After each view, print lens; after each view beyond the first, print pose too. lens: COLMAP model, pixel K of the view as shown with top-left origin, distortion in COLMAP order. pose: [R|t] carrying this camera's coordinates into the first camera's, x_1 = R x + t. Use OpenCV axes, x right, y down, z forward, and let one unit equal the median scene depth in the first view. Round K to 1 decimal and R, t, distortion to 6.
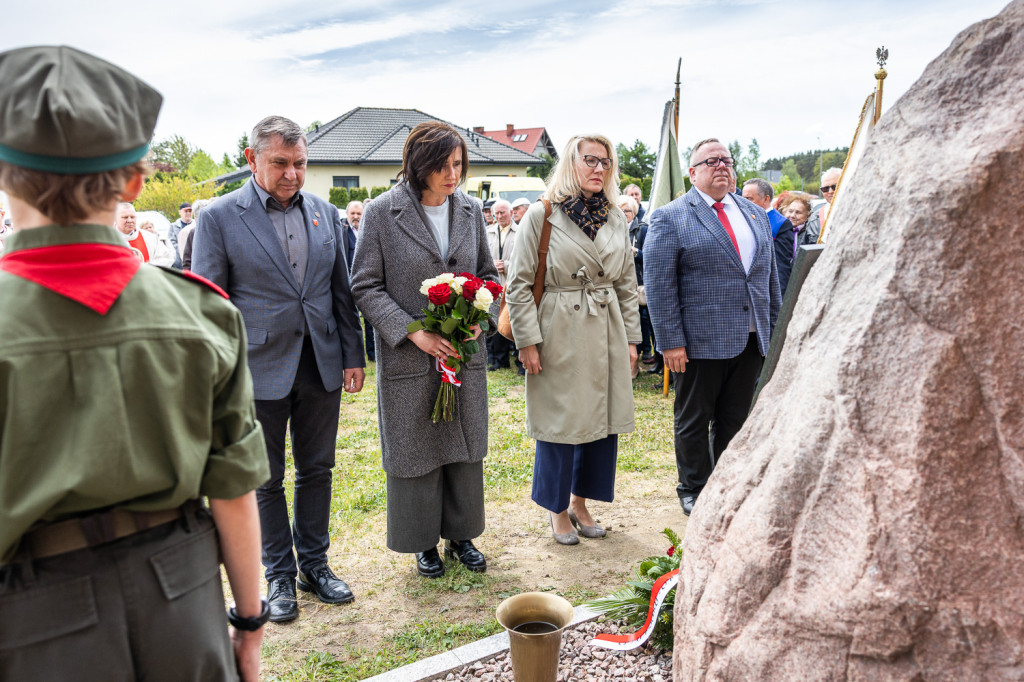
lens RADIAL K [[822.7, 0, 532.6], [0, 822.7, 313.2], [0, 0, 1]] dist [-0.006562, -0.000937]
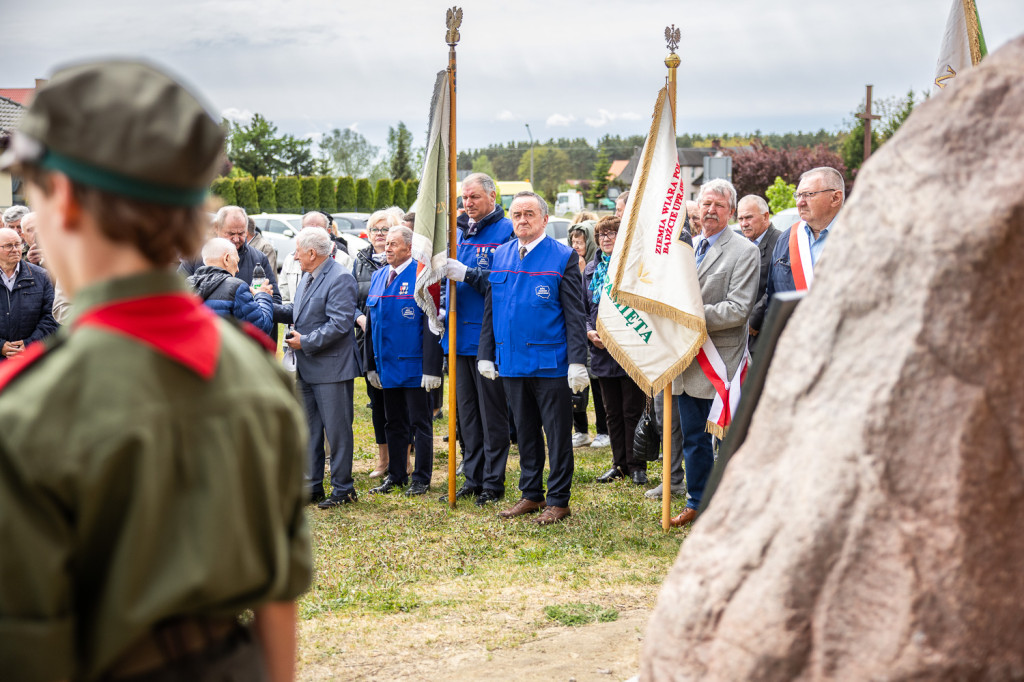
lens RADIAL K [[1323.4, 0, 507.9], [0, 1323.4, 319.4], [0, 0, 1]] dist [0.001528, -0.004798]
pose [[0.942810, -0.004310, 0.333303, -0.516188], [0.021831, 0.998568, -0.048840, 0.009267], [-0.332616, 0.053323, 0.941554, -0.292803]]
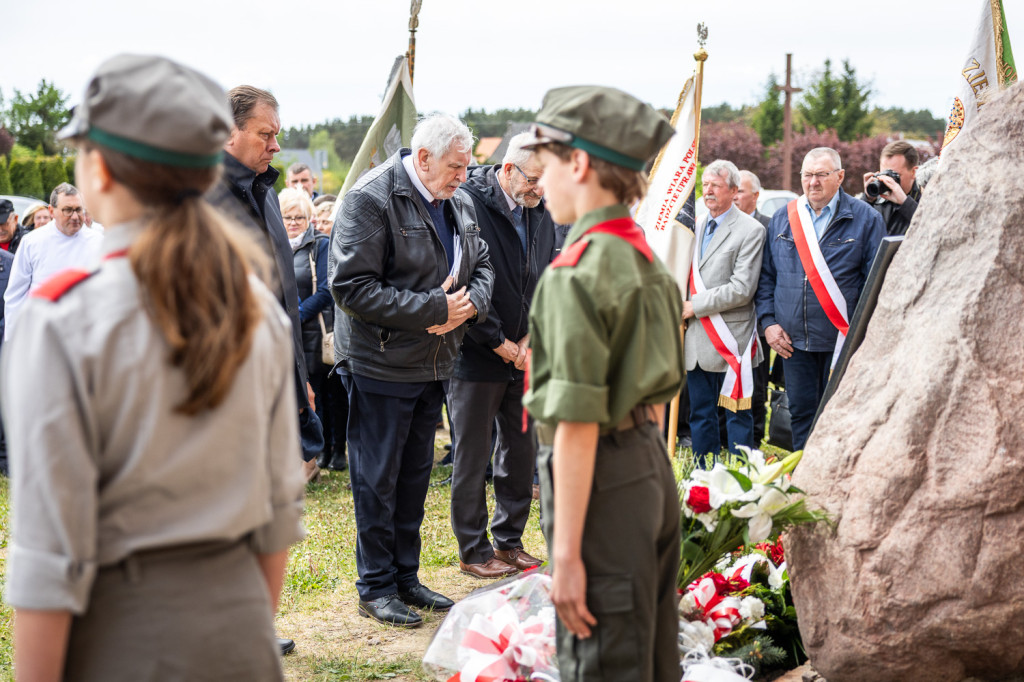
lens RADIAL K [[1725.9, 0, 512.0], [0, 1725.9, 341.0], [0, 0, 1]] dist [0.021108, -0.024327]
pose [[0.892359, -0.013017, 0.451138, -1.674814], [0.038493, 0.998137, -0.047339, 0.216865], [-0.449681, 0.059609, 0.891198, -1.311870]]
